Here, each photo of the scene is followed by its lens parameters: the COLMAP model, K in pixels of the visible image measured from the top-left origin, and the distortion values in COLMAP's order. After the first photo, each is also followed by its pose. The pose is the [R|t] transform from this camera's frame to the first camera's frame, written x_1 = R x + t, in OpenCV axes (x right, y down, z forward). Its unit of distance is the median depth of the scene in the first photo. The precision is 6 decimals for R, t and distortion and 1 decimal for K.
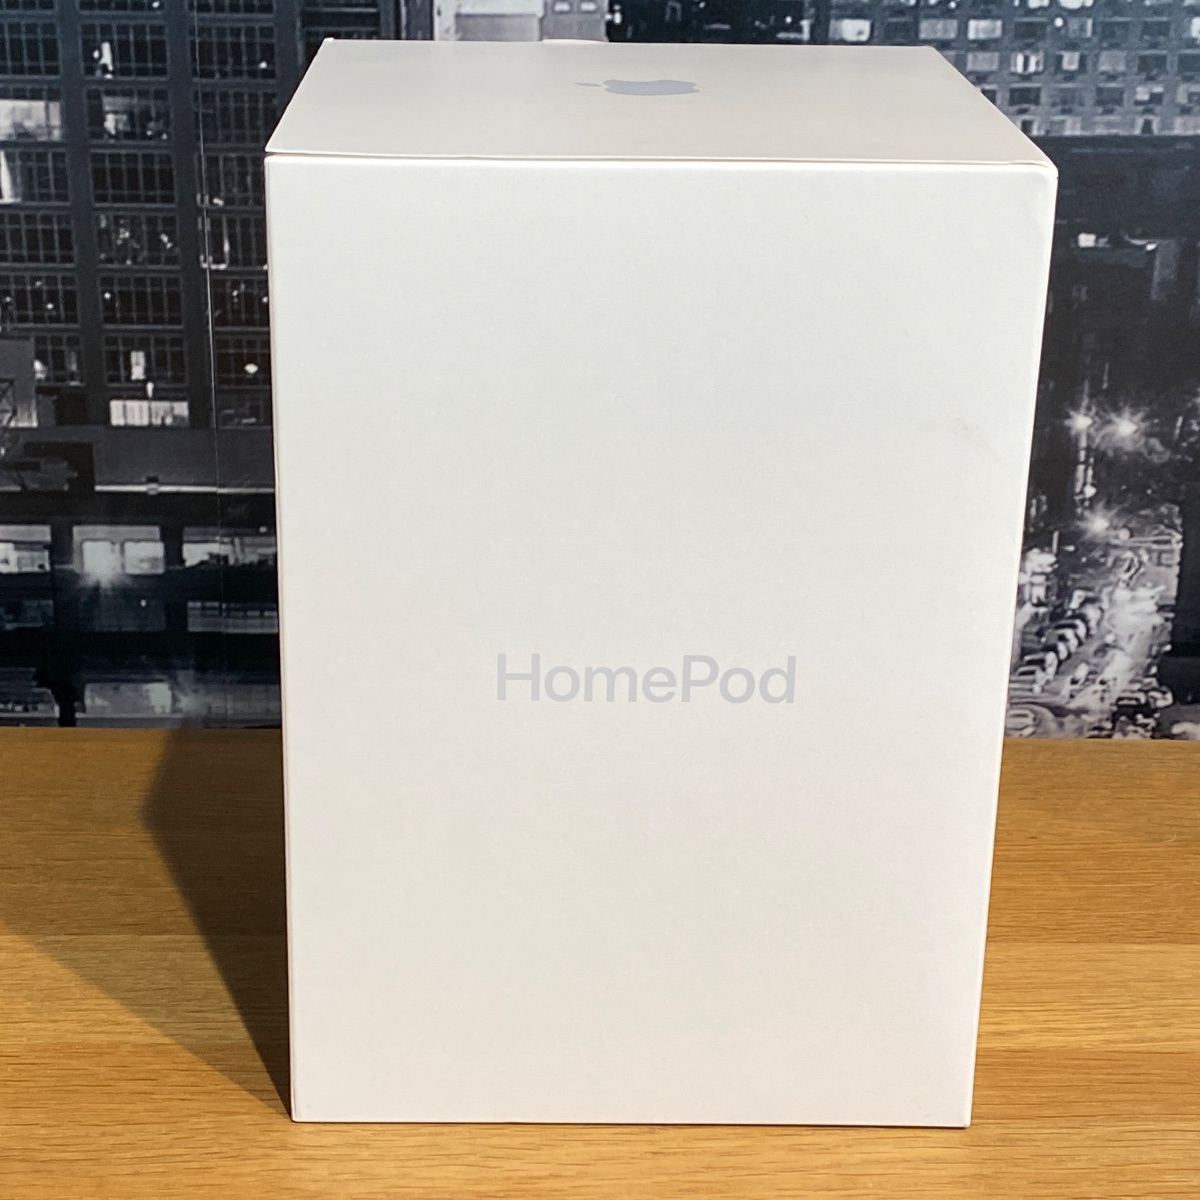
lens RADIAL K [[2444.9, 0, 562.9], [0, 2444.9, 615.8], [0, 0, 1]] dist [0.086085, 0.000000]
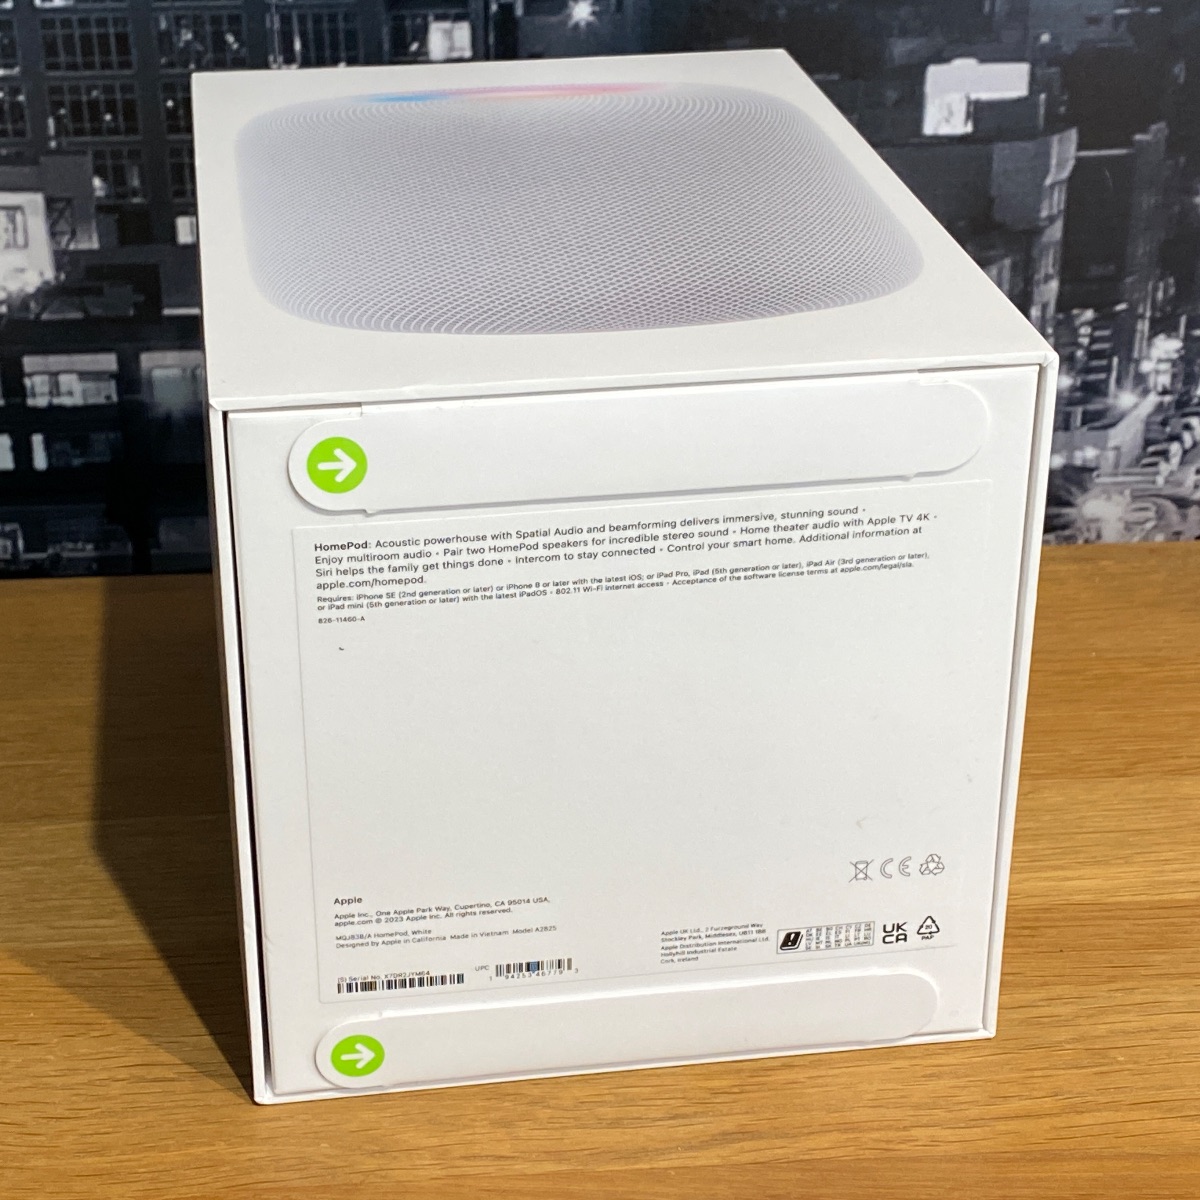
lens RADIAL K [[2444.9, 0, 554.6], [0, 2444.9, 581.7], [0, 0, 1]] dist [0.086085, 0.000000]
pose [[0.998557, -0.043537, 0.031429, -0.076502], [0.040336, 0.994548, 0.096167, -0.033935], [-0.035444, -0.094761, 0.994869, 0.057105]]
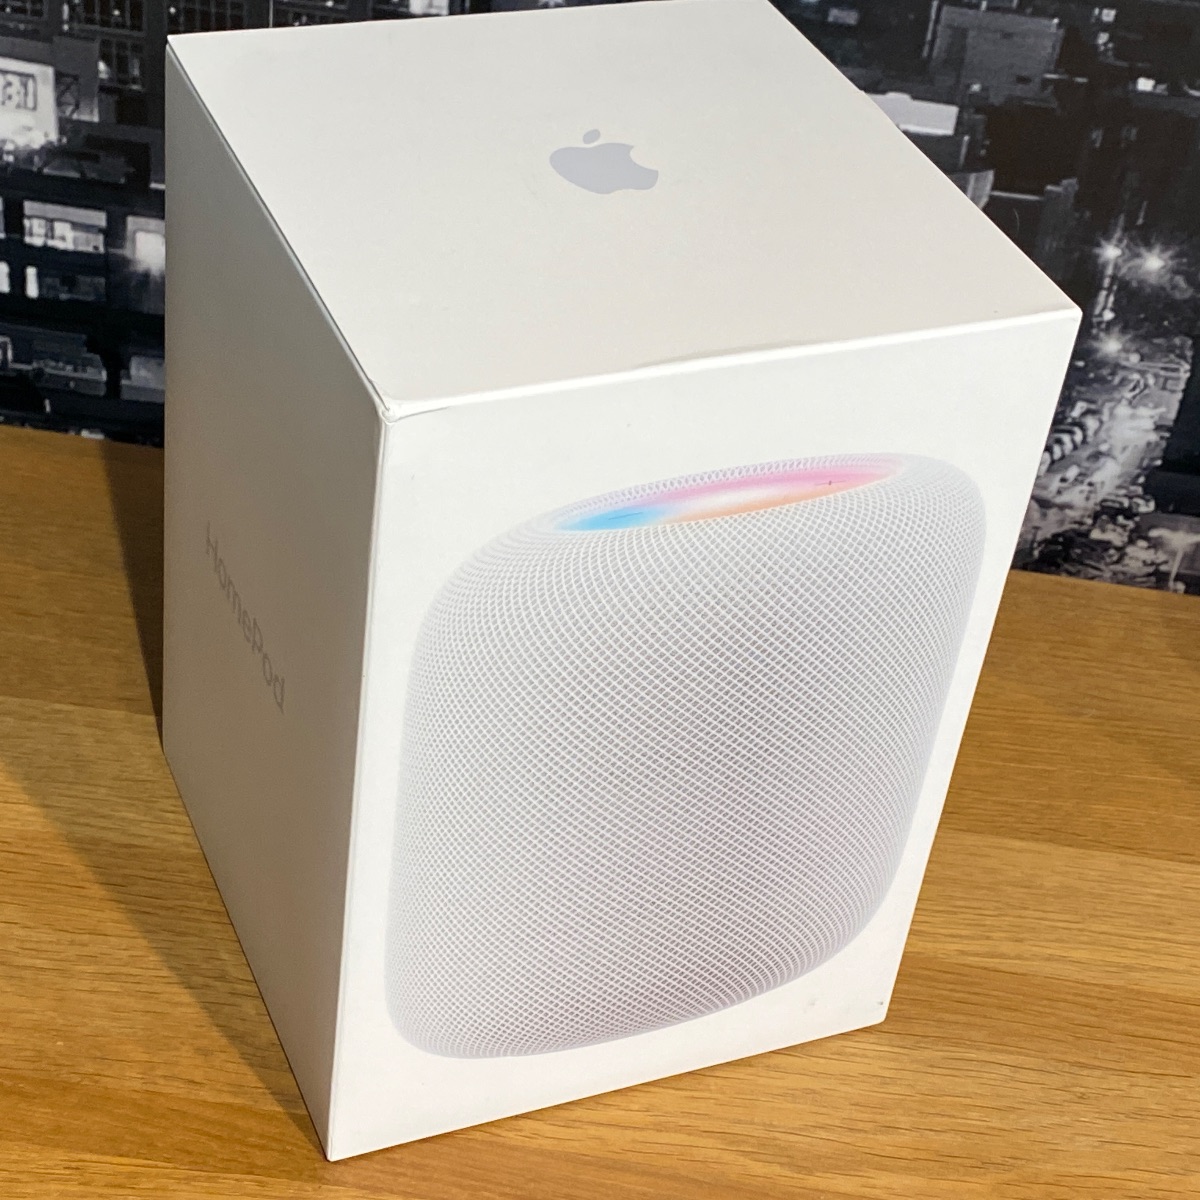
lens RADIAL K [[2444.9, 0, 549.3], [0, 2444.9, 627.6], [0, 0, 1]] dist [0.086085, 0.000000]
pose [[0.989615, 0.139062, -0.036391, 0.040228], [-0.121604, 0.944904, 0.303923, -0.213450], [0.076650, -0.296341, 0.952001, -0.031179]]
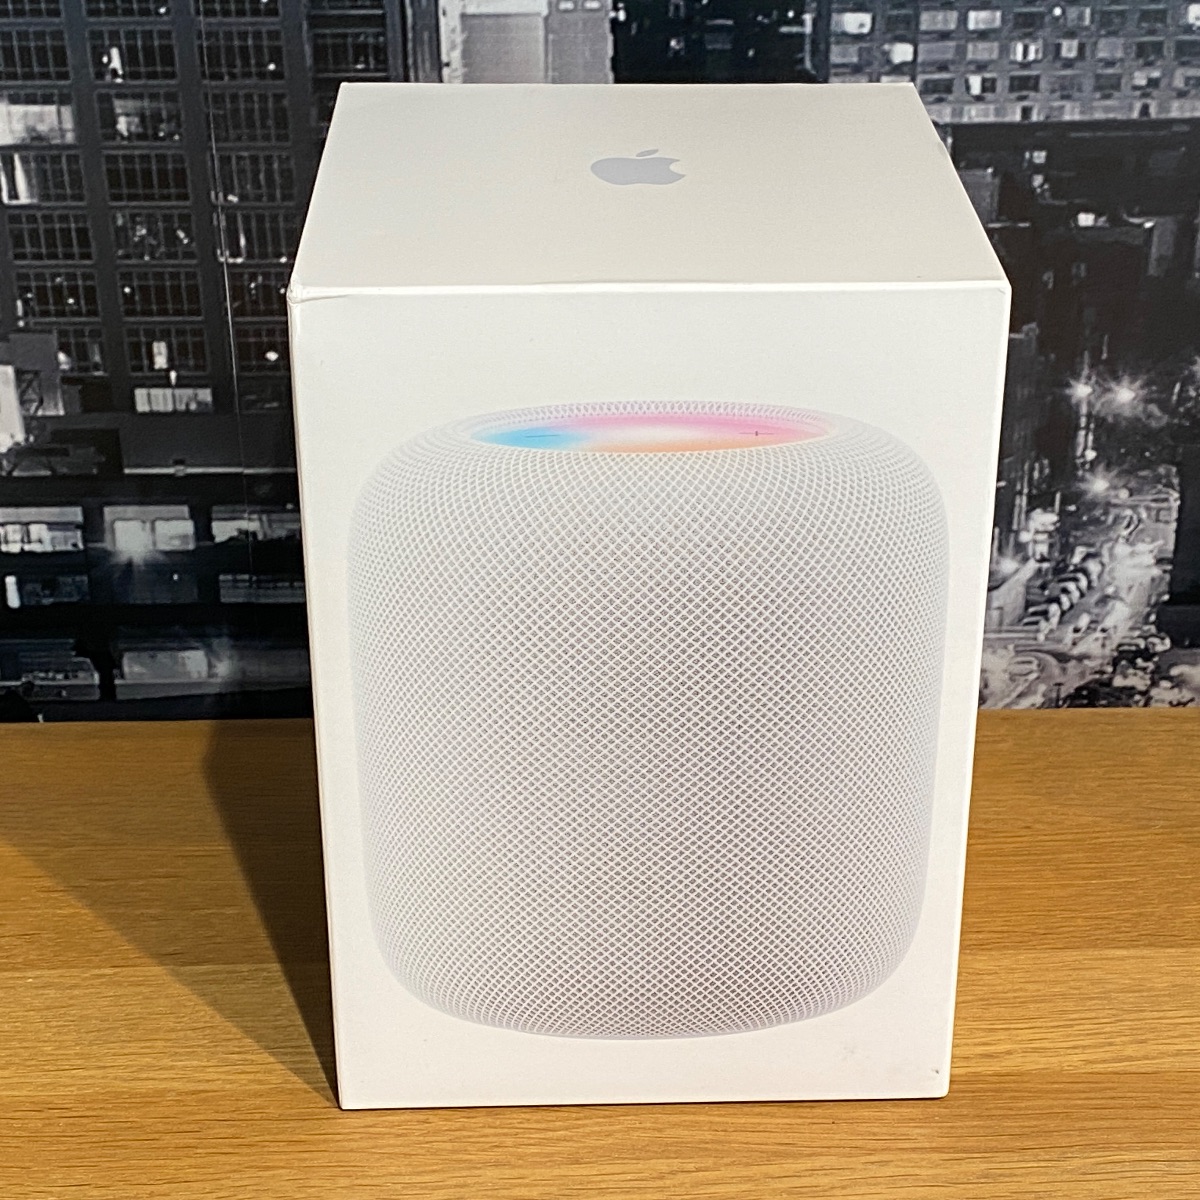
lens RADIAL K [[2444.9, 0, 646.3], [0, 2444.9, 599.1], [0, 0, 1]] dist [0.086085, 0.000000]
pose [[0.999744, -0.020037, 0.010468, 0.016103], [0.018658, 0.992793, 0.118383, -0.117458], [-0.012764, -0.118158, 0.992913, -0.028798]]
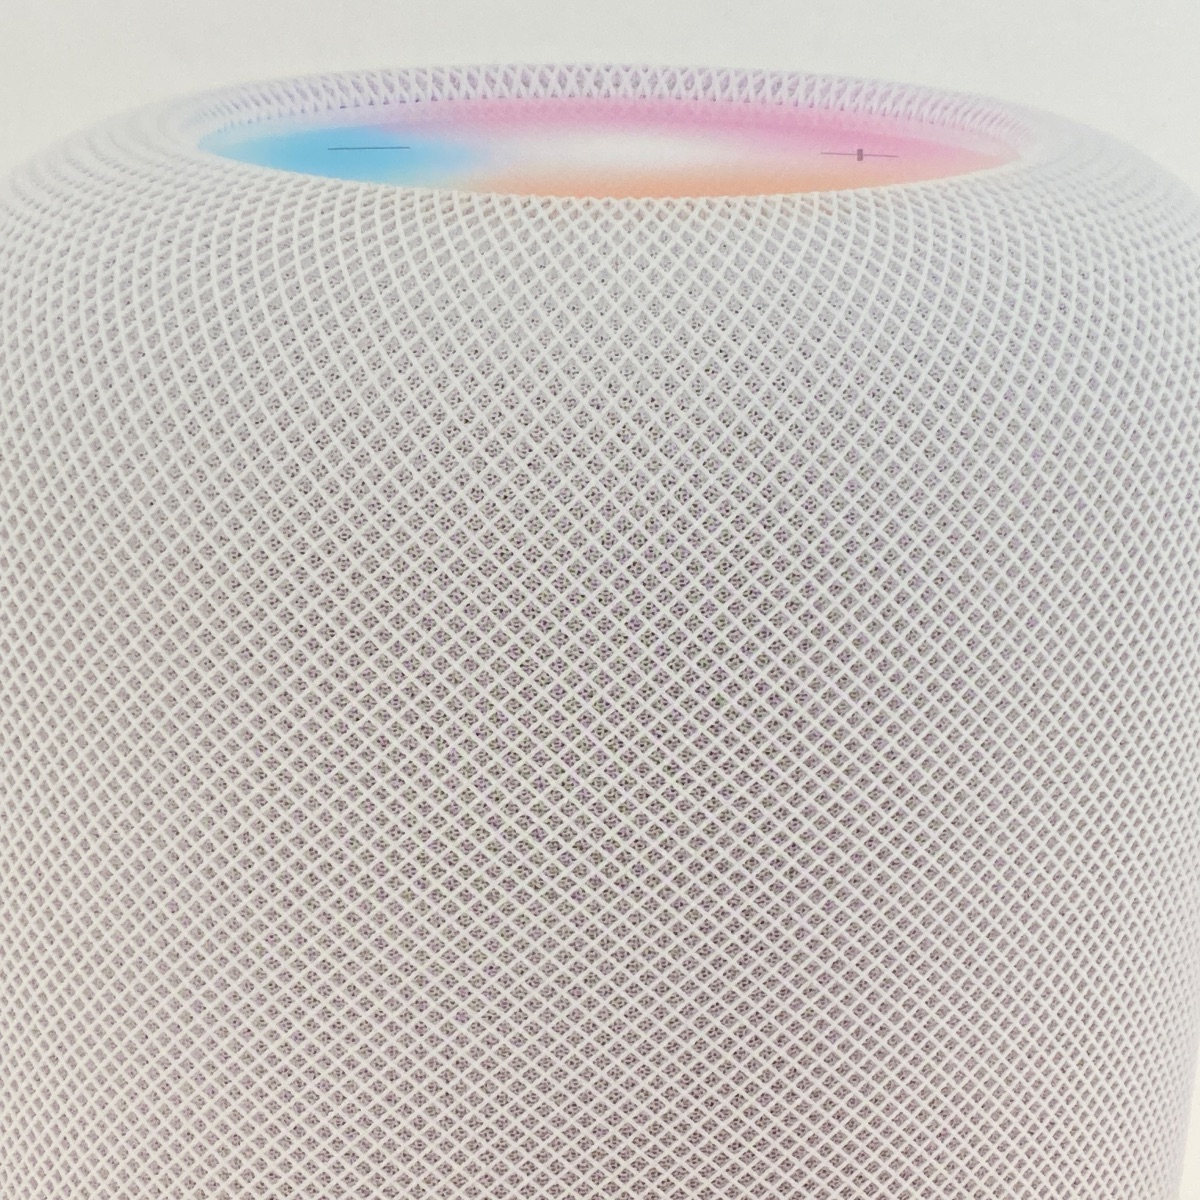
lens RADIAL K [[2527.6, 0, 534.6], [0, 2527.6, 623.5], [0, 0, 1]] dist [0.019484, 0.000000]
pose [[0.994965, -0.019814, 0.098244, -0.015235], [0.025387, 0.998119, -0.055806, -0.011175], [-0.096953, 0.058020, 0.993596, 0.345418]]
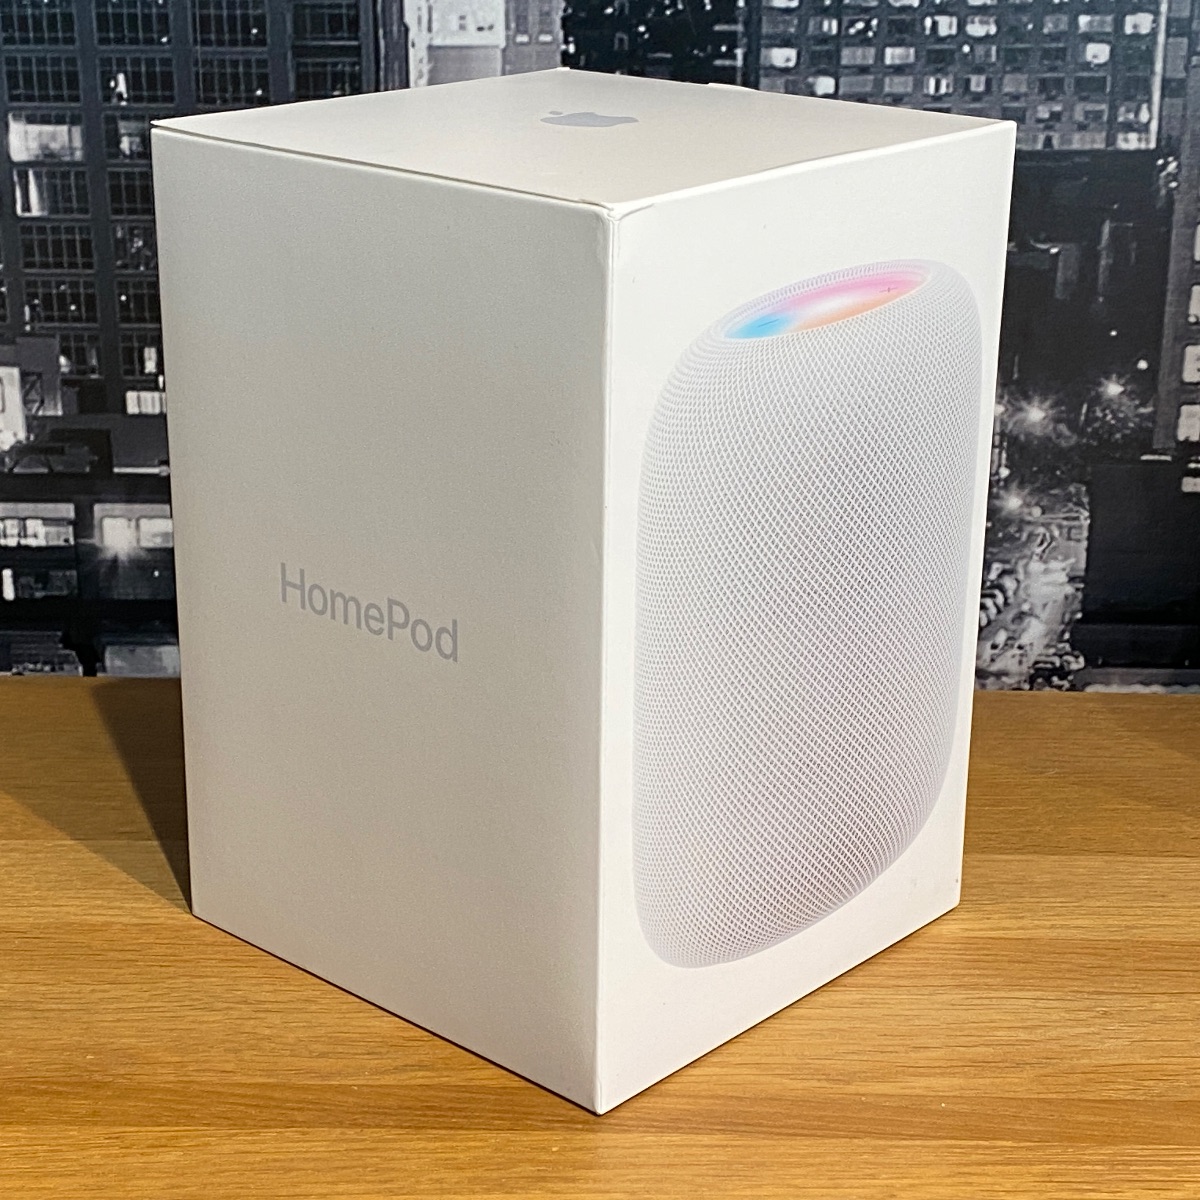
lens RADIAL K [[2444.9, 0, 534.1], [0, 2444.9, 637.5], [0, 0, 1]] dist [0.086085, 0.000000]
pose [[0.999065, 0.002117, -0.043181, 0.051263], [-0.002584, 0.999939, -0.010746, 0.036667], [0.043156, 0.010848, 0.999009, -0.115304]]
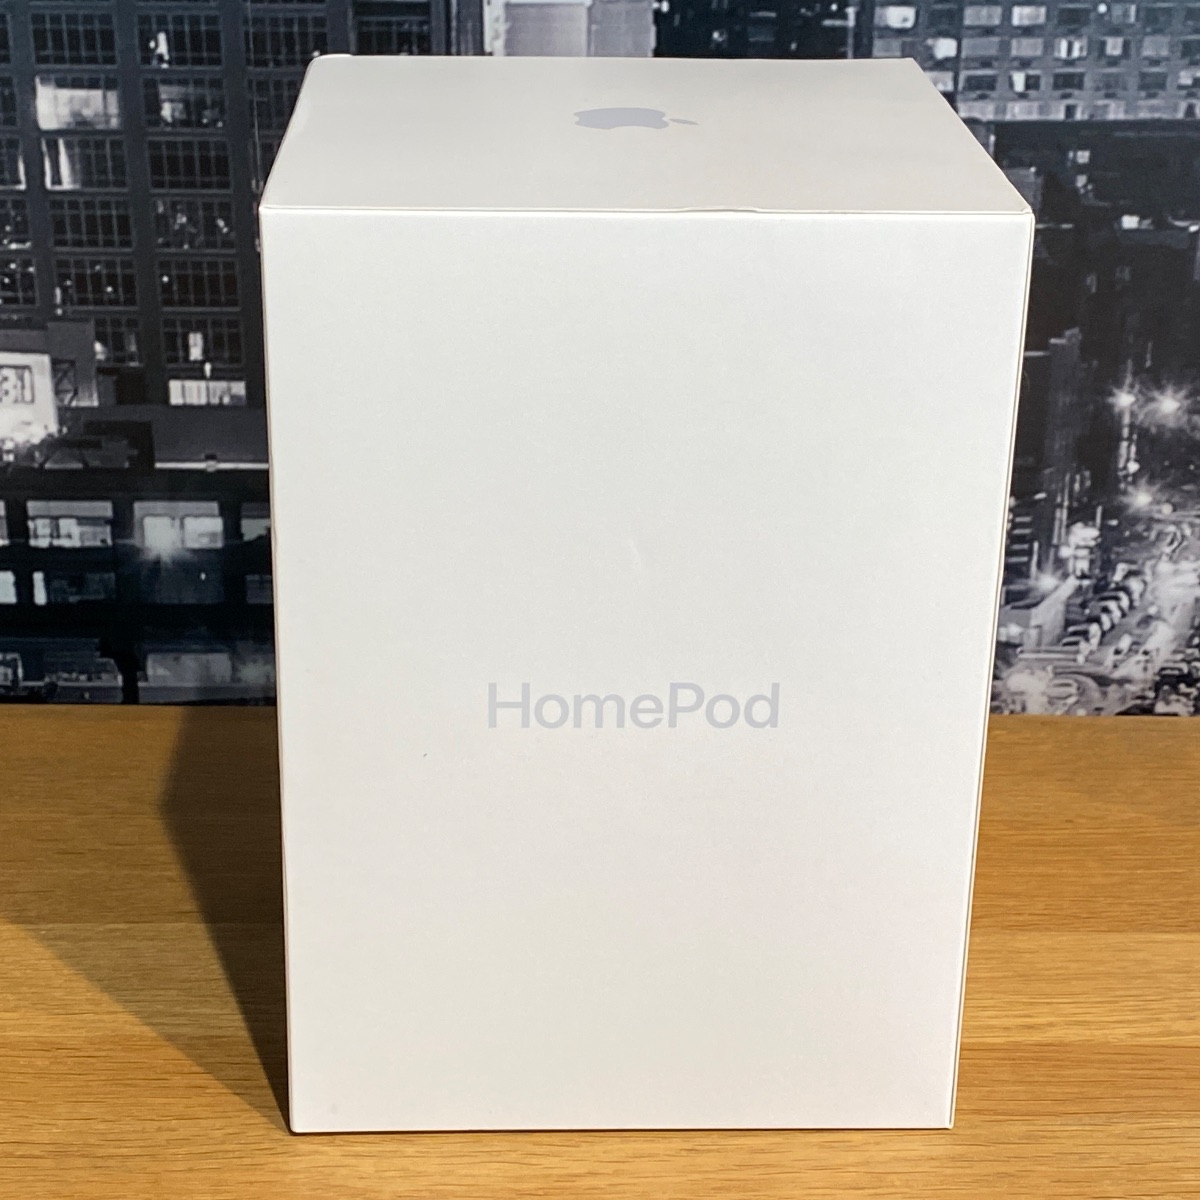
lens RADIAL K [[2444.9, 0, 594.3], [0, 2444.9, 582.7], [0, 0, 1]] dist [0.086085, 0.000000]
pose [[0.999825, -0.000224, -0.018693, 0.011371], [0.000846, 0.999445, 0.033287, -0.037373], [0.018675, -0.033297, 0.999271, -0.018791]]
